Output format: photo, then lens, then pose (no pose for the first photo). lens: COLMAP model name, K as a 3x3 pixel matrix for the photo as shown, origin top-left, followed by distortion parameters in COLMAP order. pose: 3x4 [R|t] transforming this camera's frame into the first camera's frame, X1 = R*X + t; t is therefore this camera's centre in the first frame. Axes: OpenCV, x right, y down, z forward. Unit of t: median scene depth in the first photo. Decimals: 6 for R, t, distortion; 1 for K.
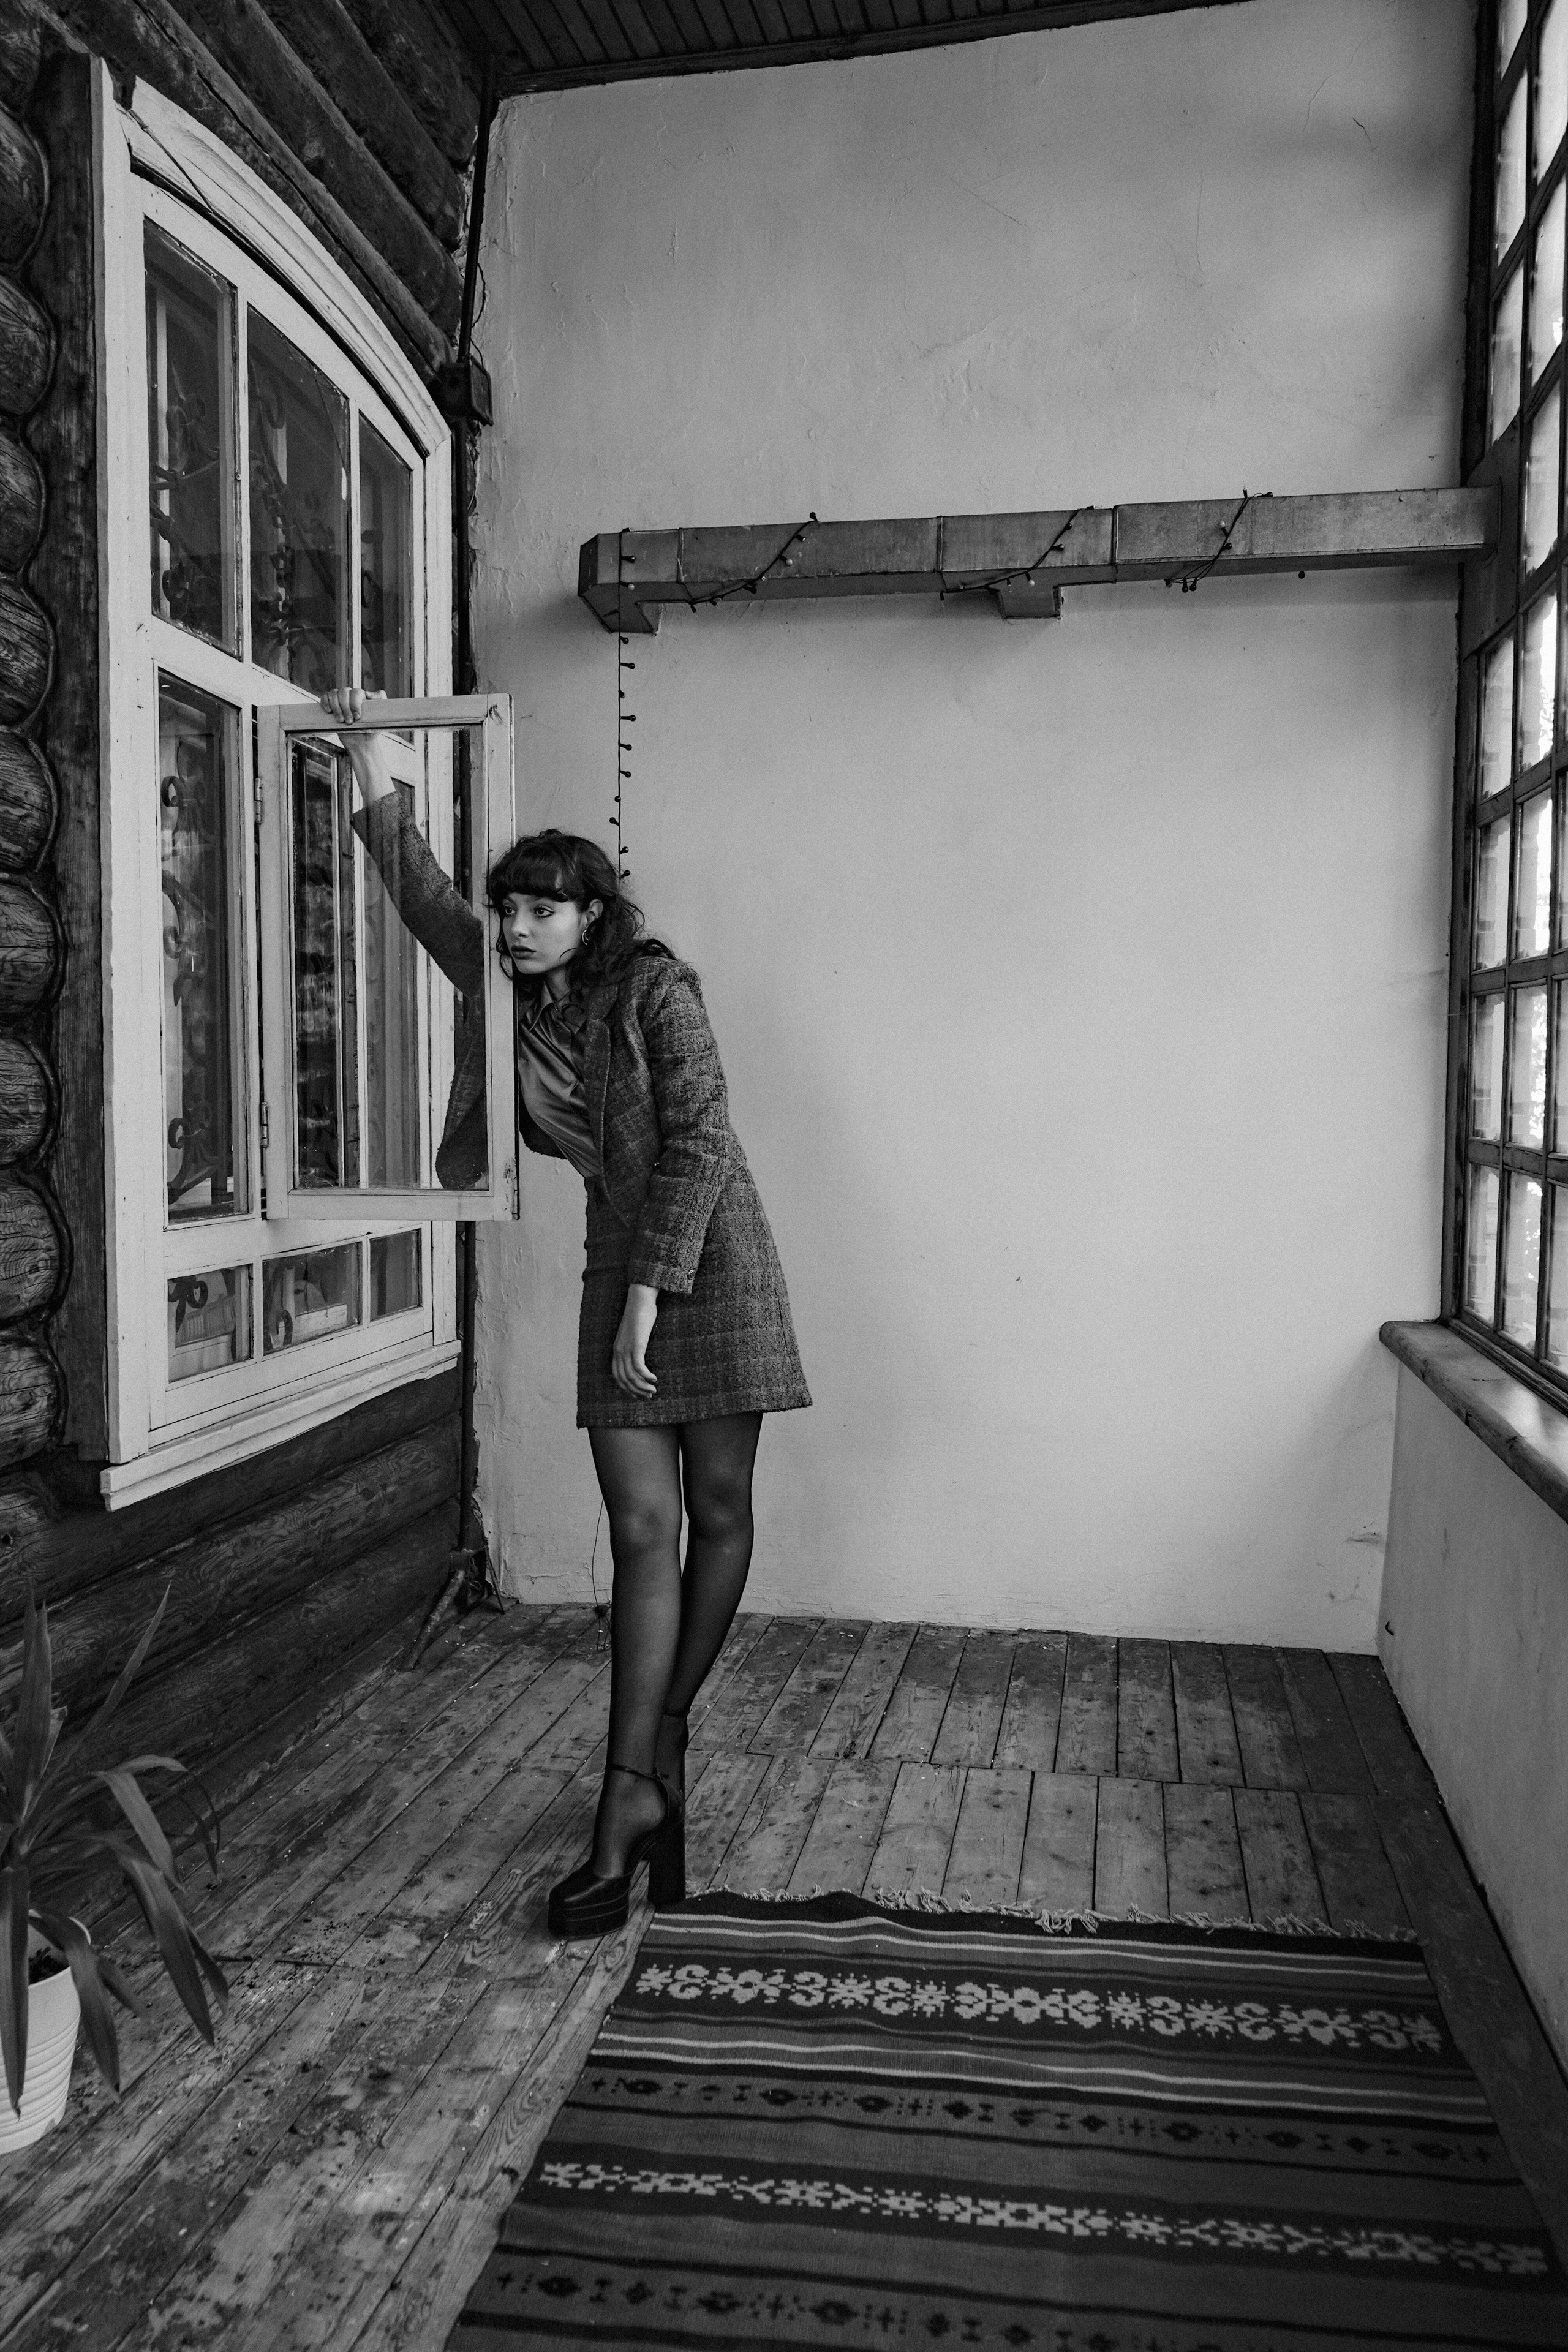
lens RADIAL K [[1897.3, 0, 784.0], [0, 1897.3, 1176.0], [0, 0, 1]] dist [-0.013005, 0.004546]
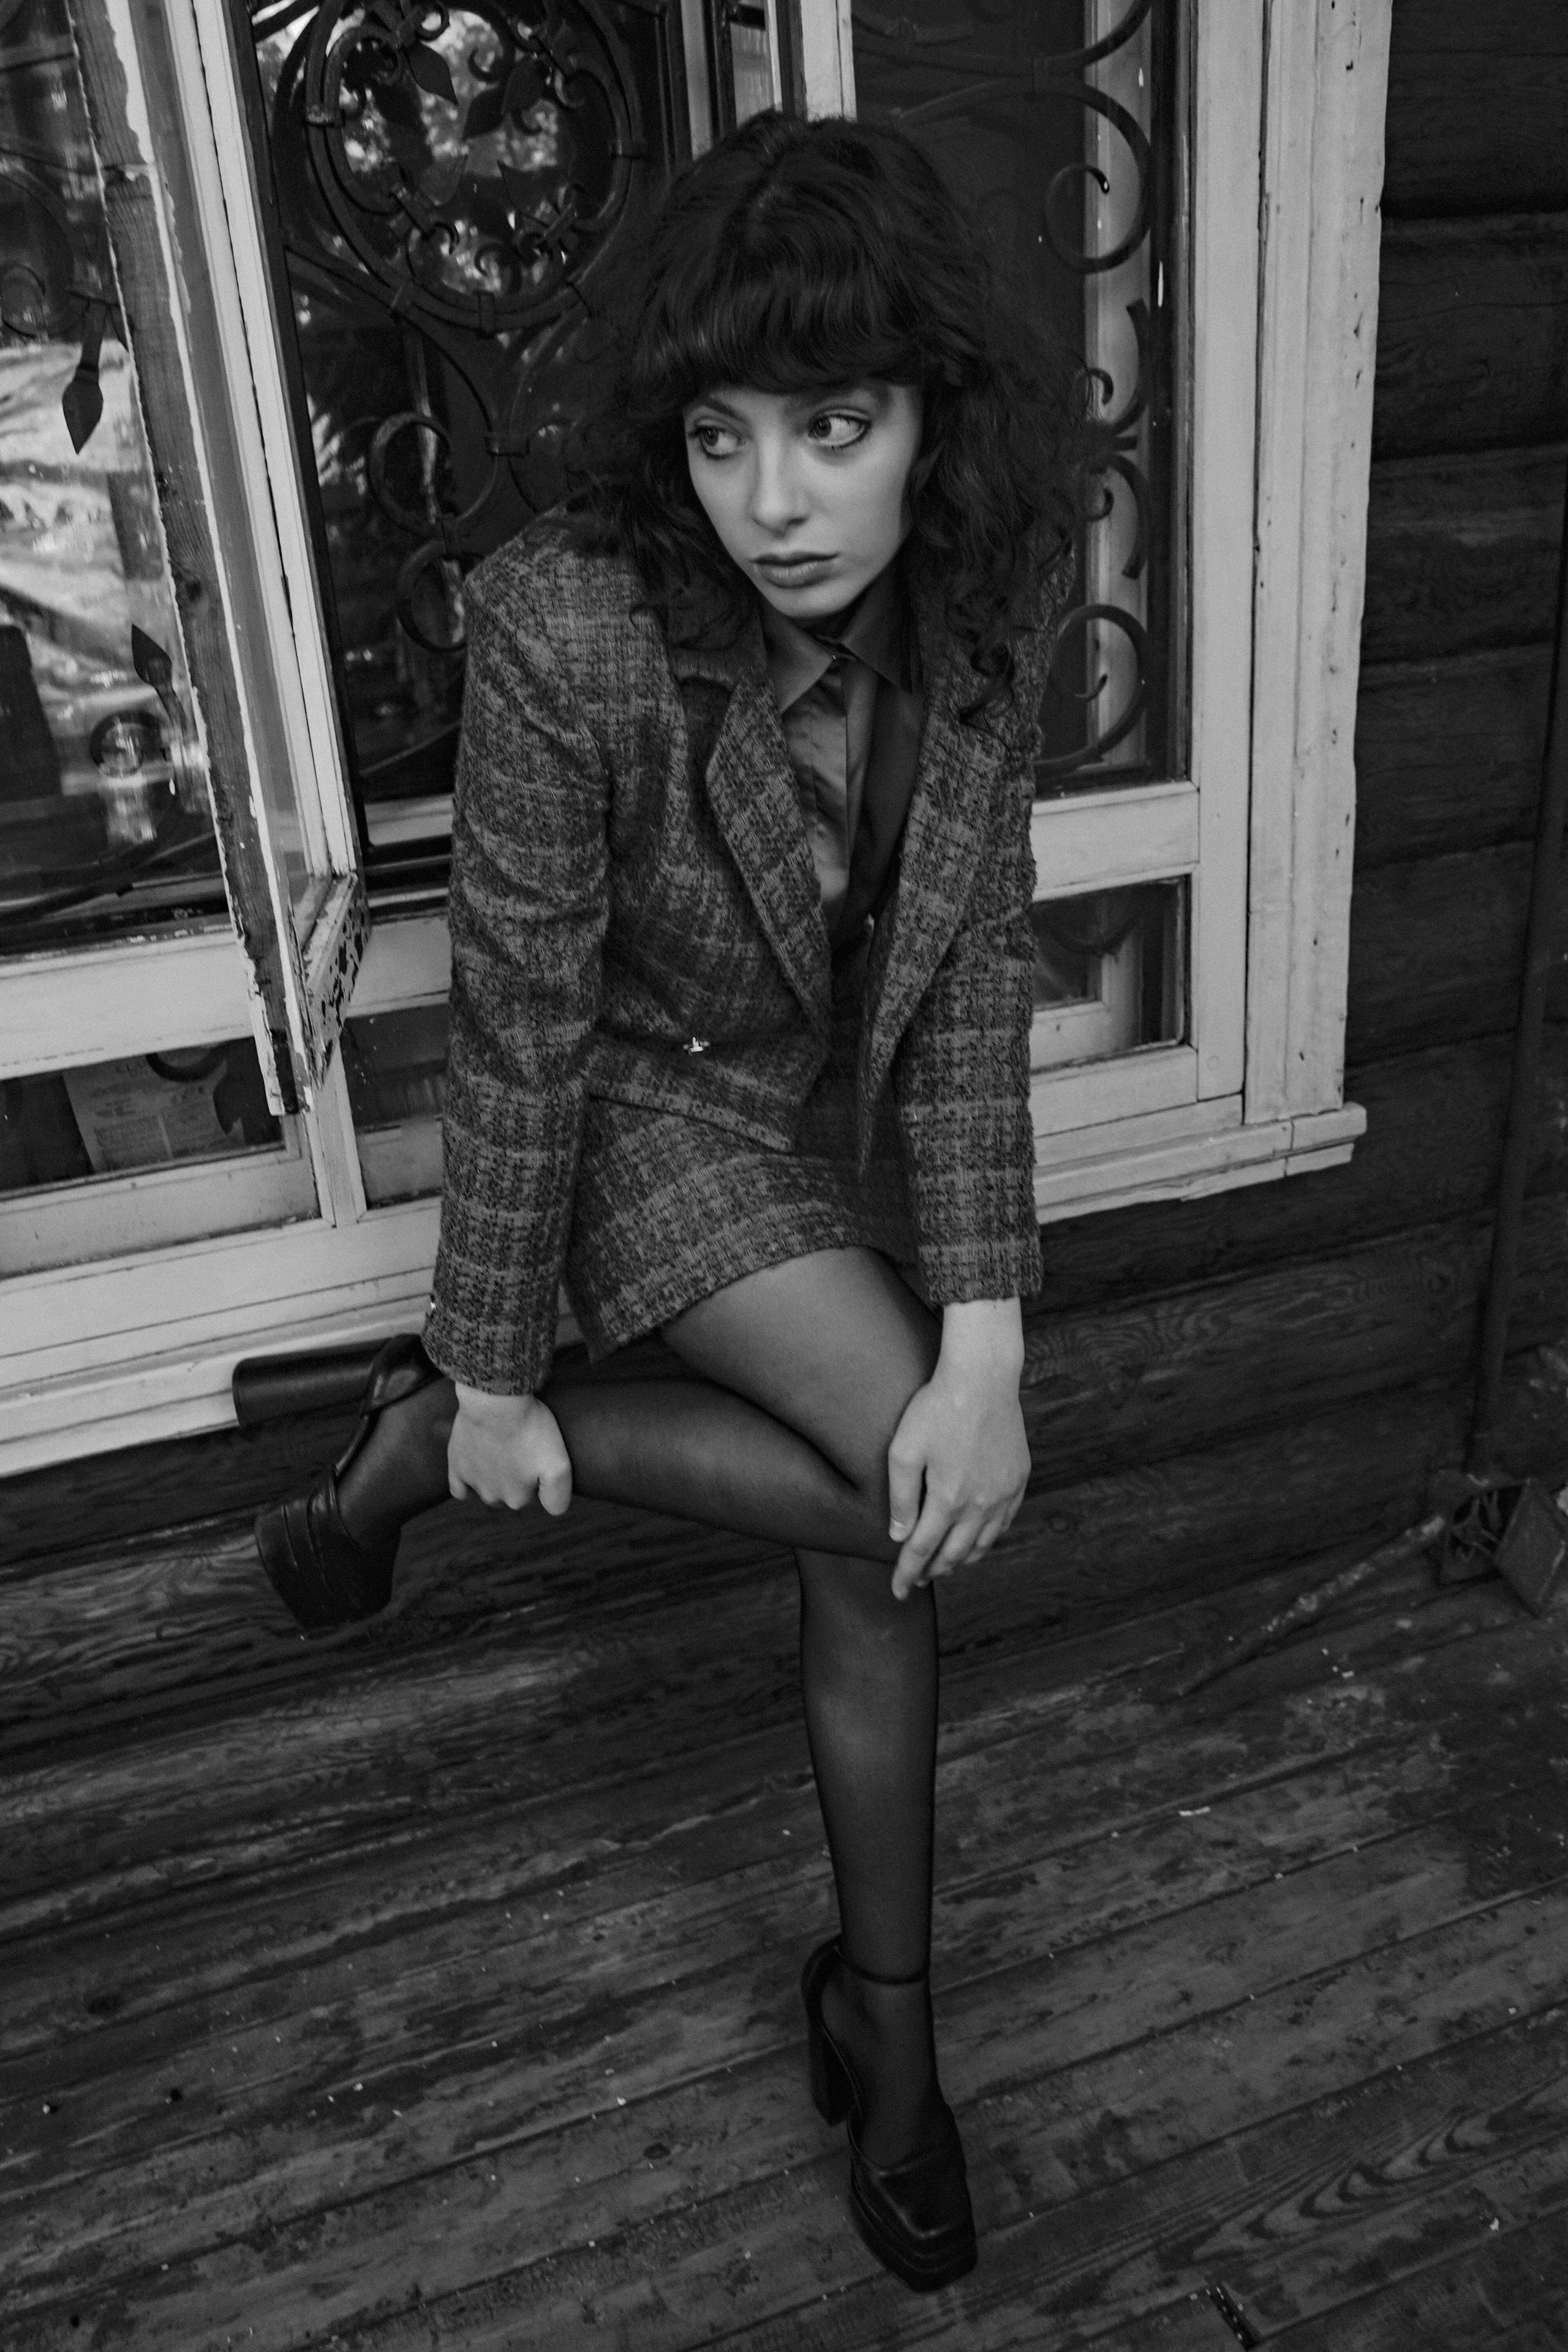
lens RADIAL K [[1897.3, 0, 784.0], [0, 1897.3, 1176.0], [0, 0, 1]] dist [-0.013005, 0.004546]
pose [[0.508093, 0.292016, -0.810289, 0.153265], [0.032175, 0.933680, 0.356660, -0.075988], [0.860701, -0.207288, 0.465001, 0.806503]]
